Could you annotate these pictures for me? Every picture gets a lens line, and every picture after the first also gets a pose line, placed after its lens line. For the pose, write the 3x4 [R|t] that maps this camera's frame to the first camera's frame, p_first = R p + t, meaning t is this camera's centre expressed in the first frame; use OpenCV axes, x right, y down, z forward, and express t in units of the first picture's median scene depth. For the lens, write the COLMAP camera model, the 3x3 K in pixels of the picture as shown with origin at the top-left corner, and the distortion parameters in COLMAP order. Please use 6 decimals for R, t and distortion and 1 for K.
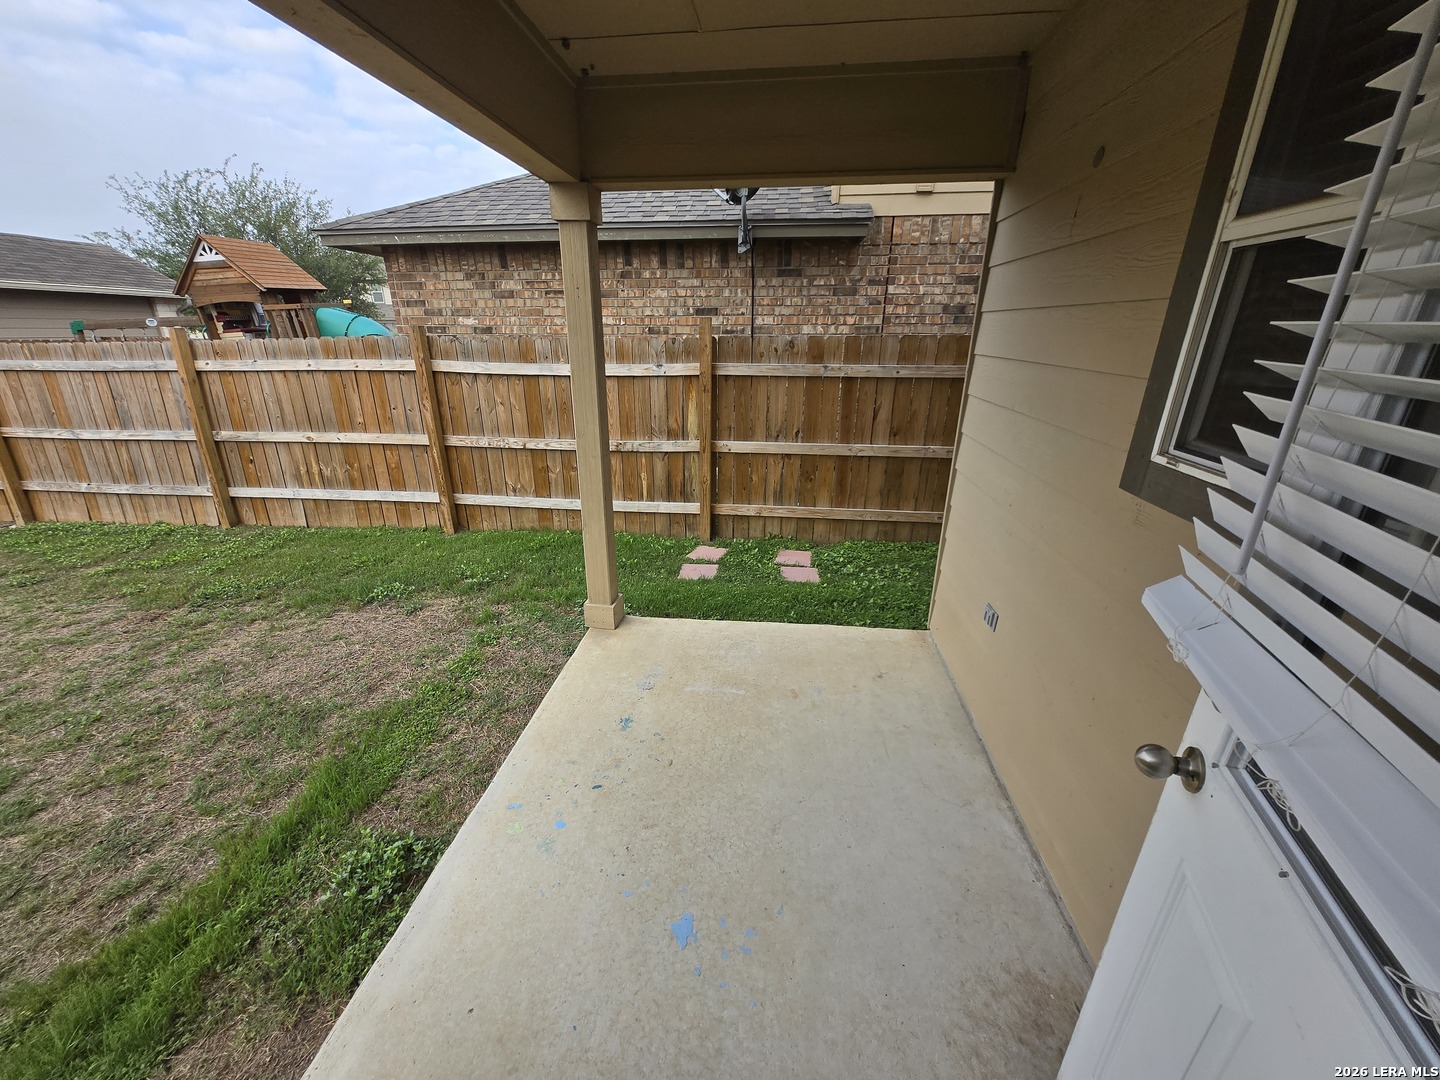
lens RADIAL K [[562.2, 0, 713.2], [0, 562.2, 542.5], [0, 0, 1]] dist [0.002826, -0.001300]
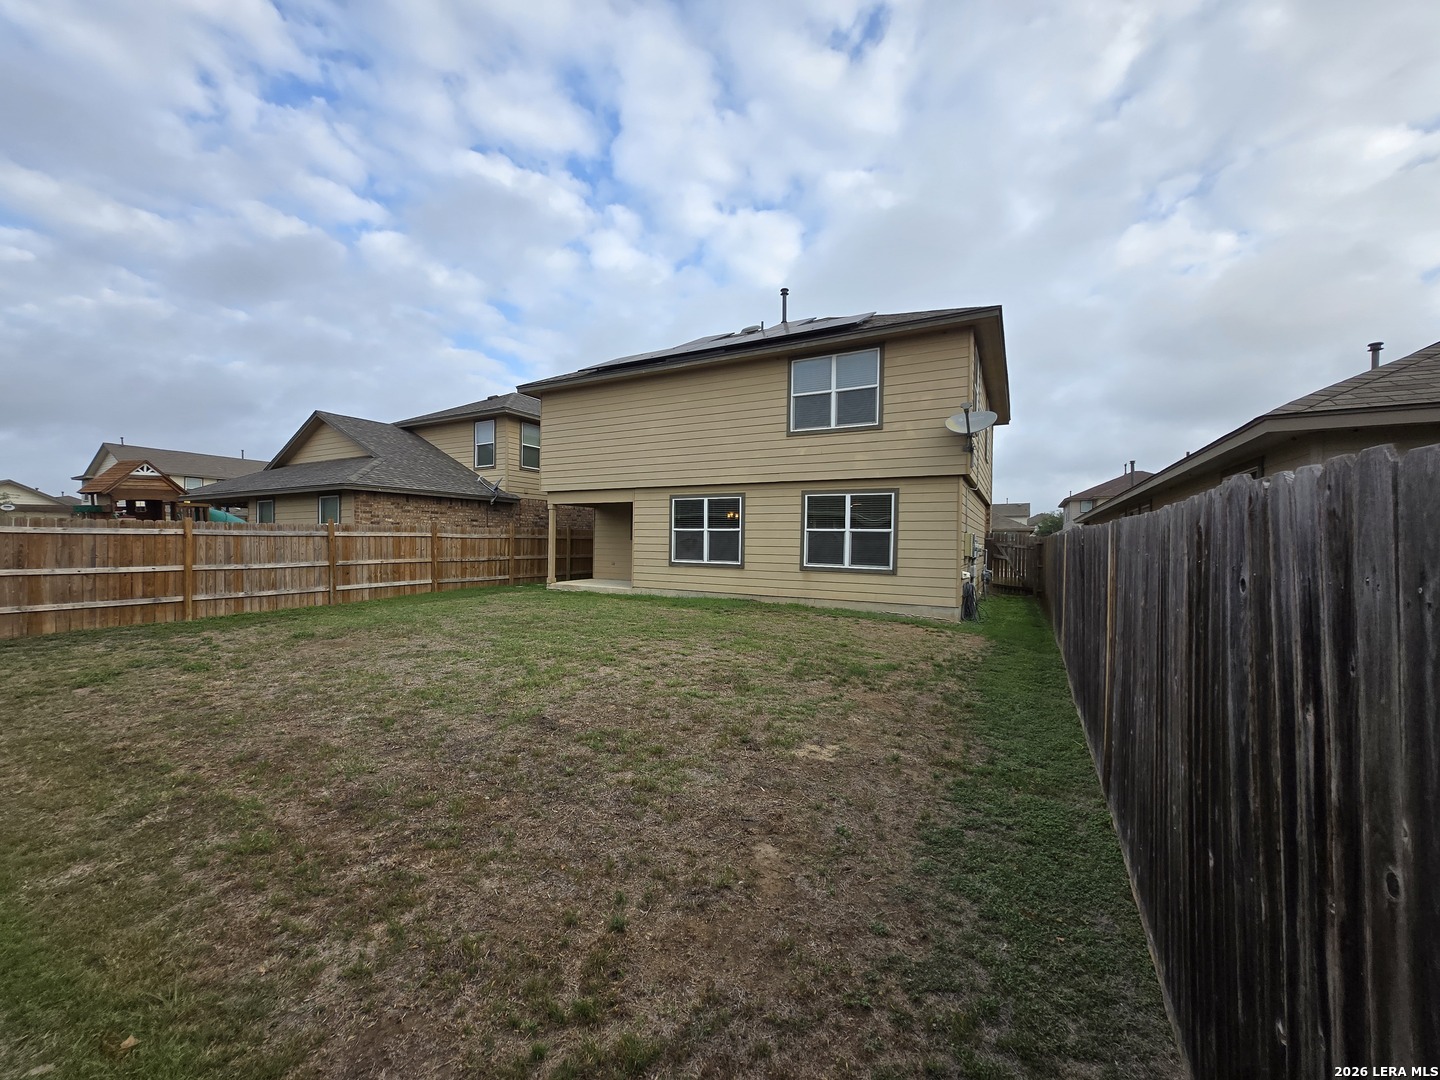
lens RADIAL K [[562.2, 0, 713.2], [0, 562.2, 542.5], [0, 0, 1]] dist [0.002826, -0.001300]
pose [[0.373638, 0.002786, 0.927570, -2.448581], [0.318050, 0.938989, -0.130935, 0.524504], [-0.871343, 0.343936, 0.349956, -1.179427]]
